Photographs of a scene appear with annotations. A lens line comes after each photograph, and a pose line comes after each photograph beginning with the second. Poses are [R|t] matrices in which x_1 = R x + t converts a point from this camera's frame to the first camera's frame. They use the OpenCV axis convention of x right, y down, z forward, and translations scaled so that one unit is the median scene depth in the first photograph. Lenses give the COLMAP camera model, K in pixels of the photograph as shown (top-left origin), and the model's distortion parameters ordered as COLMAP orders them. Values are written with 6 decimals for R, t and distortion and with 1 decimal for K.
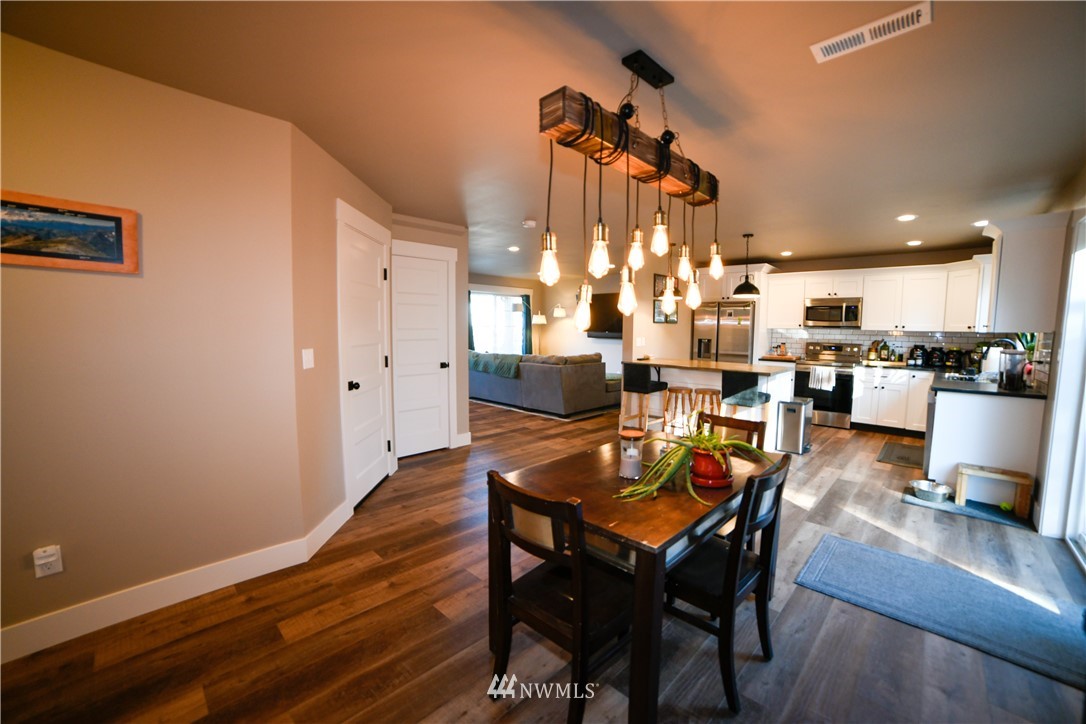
lens RADIAL K [[457.8, 0, 535.3], [0, 457.8, 365.2], [0, 0, 1]] dist [-0.106027, 0.040307]
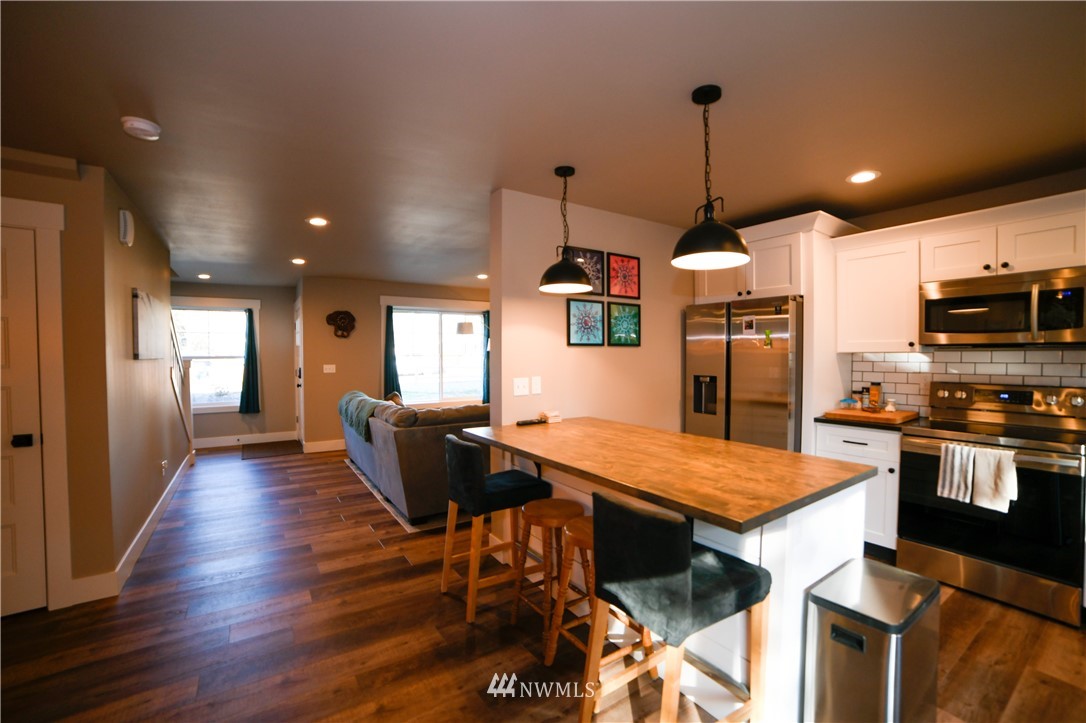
lens RADIAL K [[455.3, 0, 545.9], [0, 455.3, 361.2], [0, 0, 1]] dist [-0.115276, 0.039422]
pose [[0.975700, -0.010218, -0.218872, 0.360935], [-0.004405, 0.997796, -0.066216, -0.046914], [0.219066, 0.065571, 0.973504, 0.546303]]
